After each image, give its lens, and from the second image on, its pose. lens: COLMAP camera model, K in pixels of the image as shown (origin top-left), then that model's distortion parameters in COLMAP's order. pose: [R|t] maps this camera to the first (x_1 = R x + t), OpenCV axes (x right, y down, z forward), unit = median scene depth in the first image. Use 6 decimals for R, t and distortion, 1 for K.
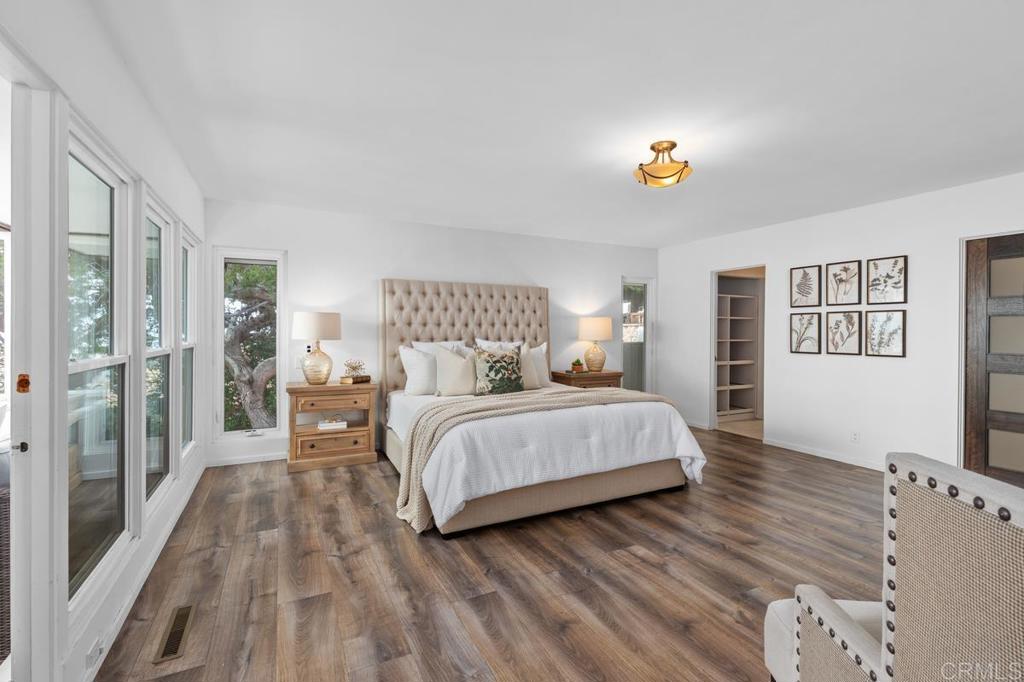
lens RADIAL K [[445.1, 0, 505.0], [0, 445.1, 337.8], [0, 0, 1]] dist [0.000496, 0.000161]
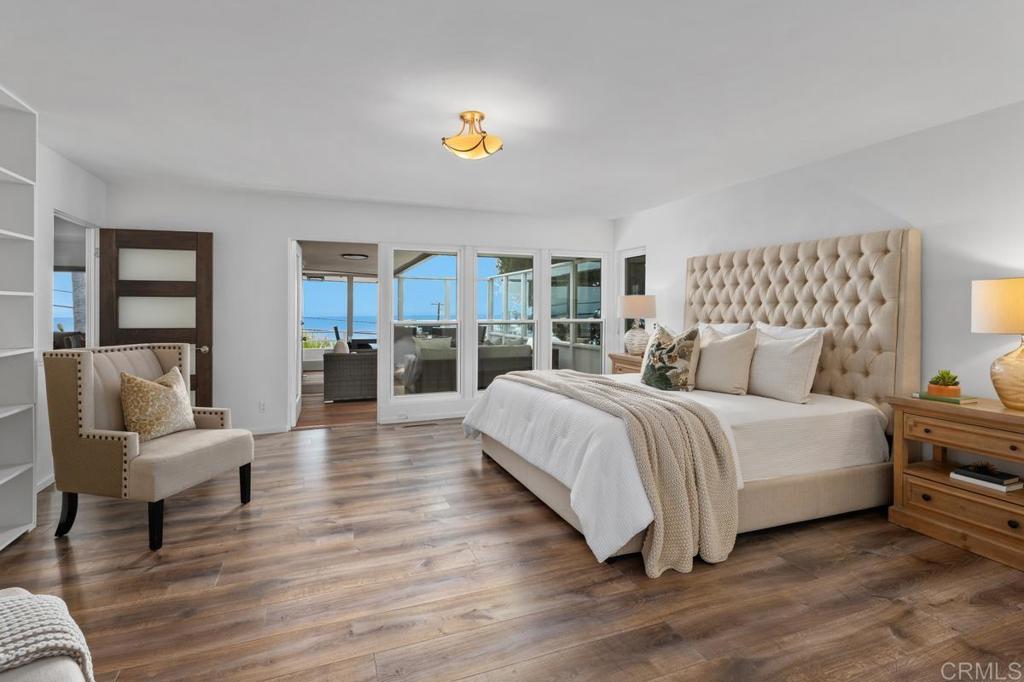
lens RADIAL K [[511.7, 0, 518.2], [0, 511.7, 310.7], [0, 0, 1]] dist [0.002311, 0.000079]
pose [[-0.079131, -0.005409, -0.996850, 0.979911], [-0.024995, 0.999682, -0.003440, -0.003686], [0.996551, 0.024644, -0.079241, 0.812394]]
